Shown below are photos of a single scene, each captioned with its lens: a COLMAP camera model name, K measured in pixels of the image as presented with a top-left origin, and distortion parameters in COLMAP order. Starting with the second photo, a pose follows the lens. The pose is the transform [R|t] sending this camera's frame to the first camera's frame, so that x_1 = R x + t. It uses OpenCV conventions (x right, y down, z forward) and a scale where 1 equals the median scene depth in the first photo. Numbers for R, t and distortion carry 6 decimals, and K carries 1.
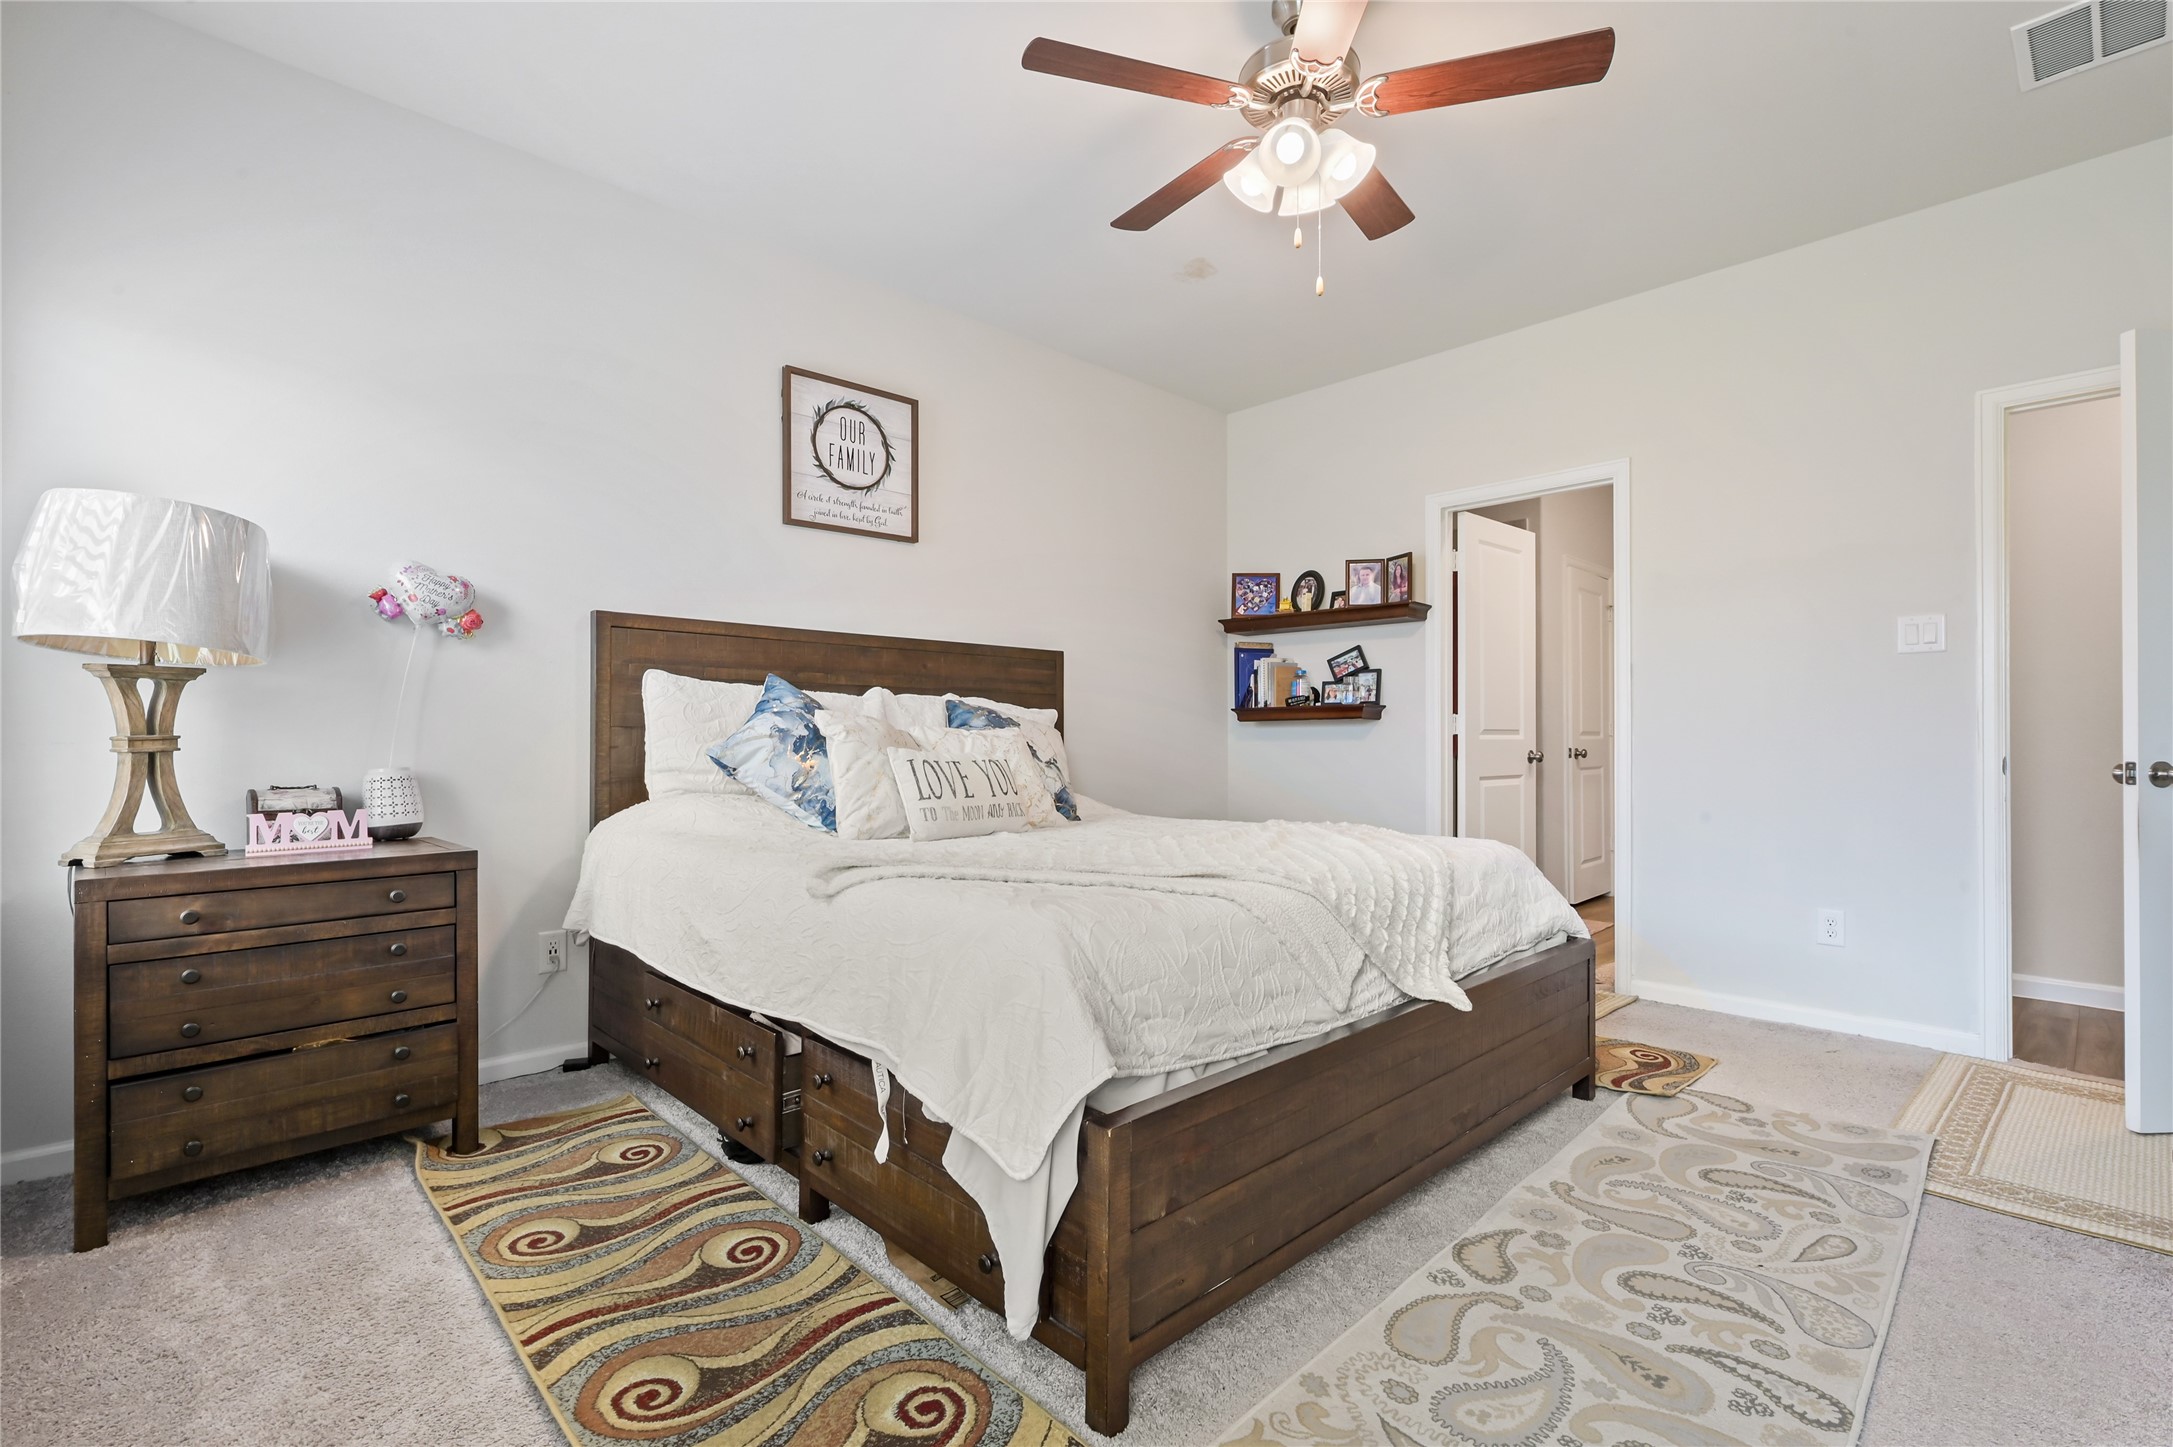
lens RADIAL K [[997.1, 0, 1077.8], [0, 997.1, 730.6], [0, 0, 1]] dist [-0.002329, -0.000442]
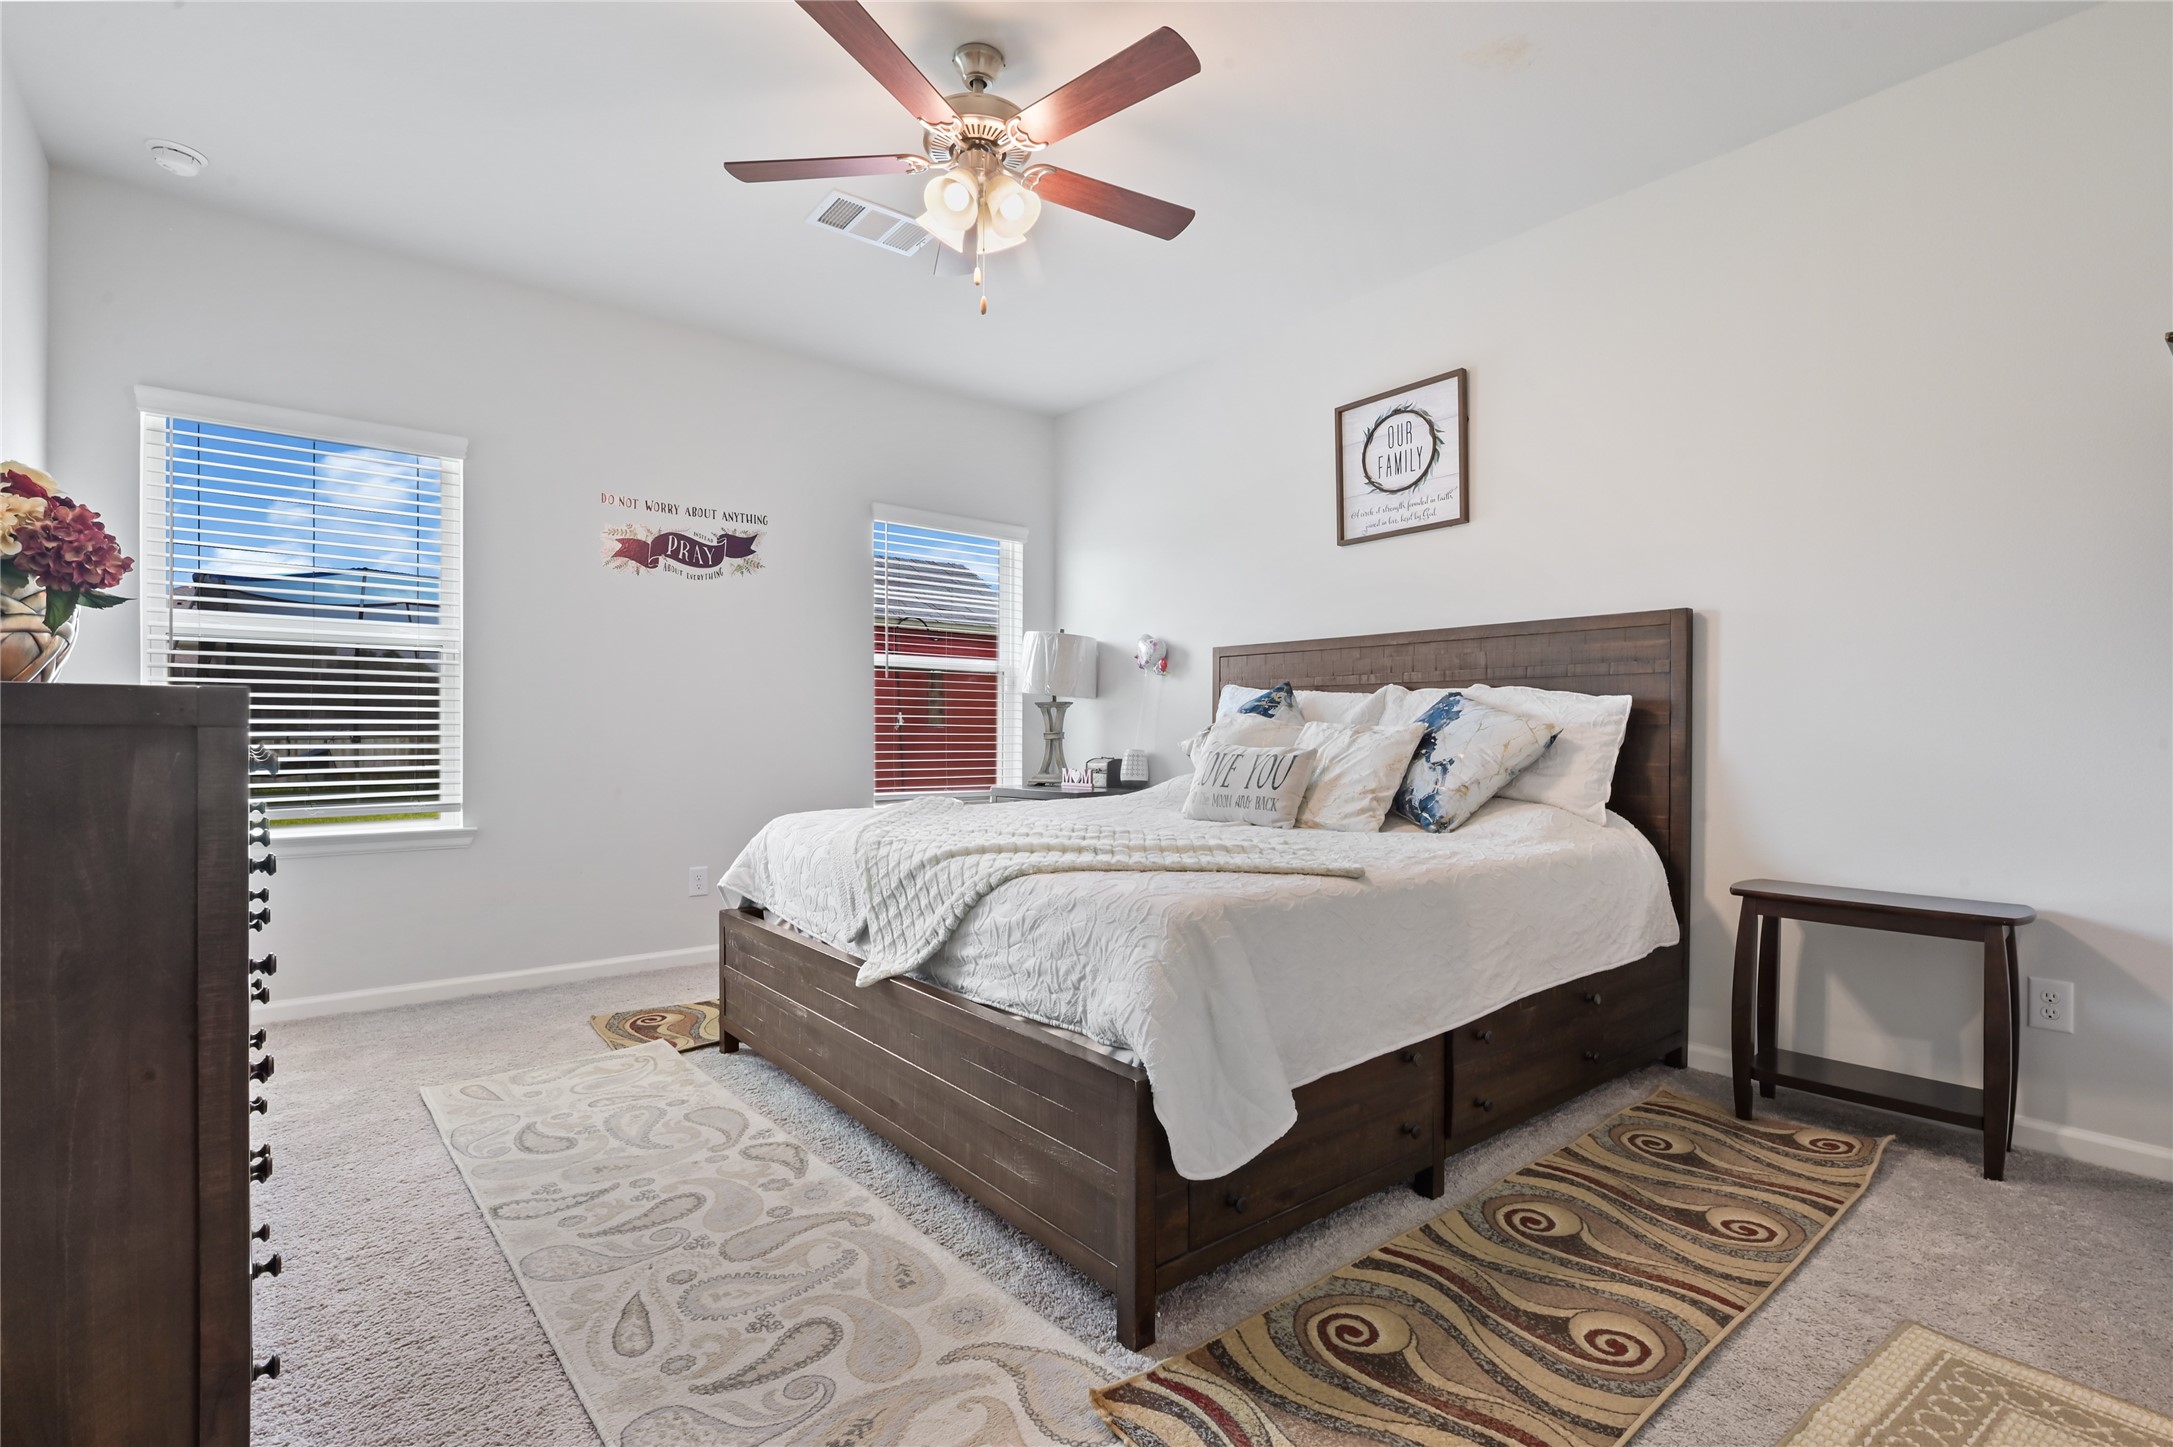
lens RADIAL K [[997.1, 0, 1071.8], [0, 997.1, 731.2], [0, 0, 1]] dist [-0.002329, -0.000442]
pose [[-0.097838, -0.005599, -0.995187, 1.120200], [0.000892, 0.999983, -0.005714, 0.012221], [0.995202, -0.001447, -0.097832, 1.042470]]
